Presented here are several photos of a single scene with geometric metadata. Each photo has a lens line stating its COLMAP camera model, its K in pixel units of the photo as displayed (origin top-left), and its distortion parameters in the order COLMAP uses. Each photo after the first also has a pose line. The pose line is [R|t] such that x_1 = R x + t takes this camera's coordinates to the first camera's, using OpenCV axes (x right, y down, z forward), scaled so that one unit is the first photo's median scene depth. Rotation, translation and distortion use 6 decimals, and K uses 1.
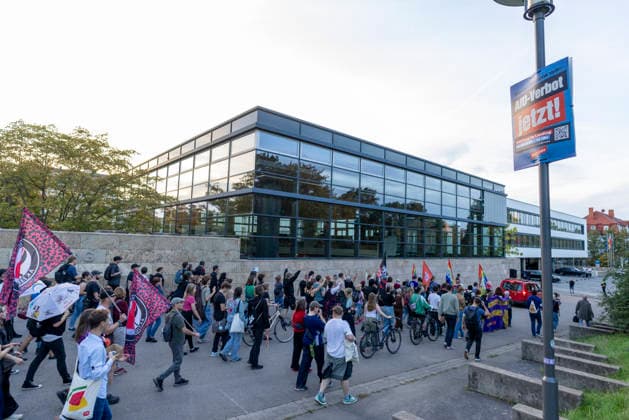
lens RADIAL K [[368.1, 0, 321.3], [0, 368.1, 212.6], [0, 0, 1]] dist [0.021277, 0.000535]
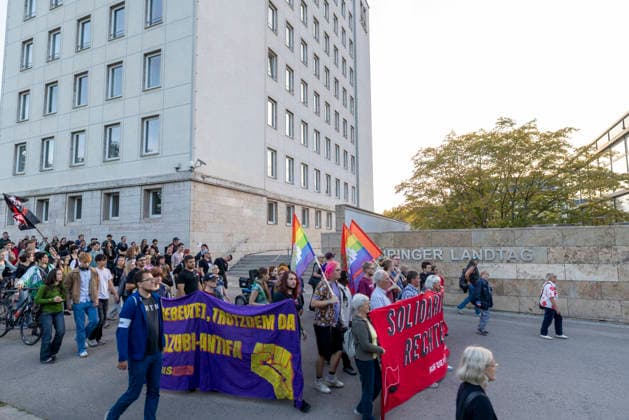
lens RADIAL K [[368.1, 0, 315.5], [0, 368.1, 208.8], [0, 0, 1]] dist [0.021277, 0.000535]
pose [[0.435566, -0.128538, -0.890932, -0.035439], [0.112021, 0.989798, -0.088036, 0.018299], [0.893159, -0.061457, 0.445522, 0.106446]]
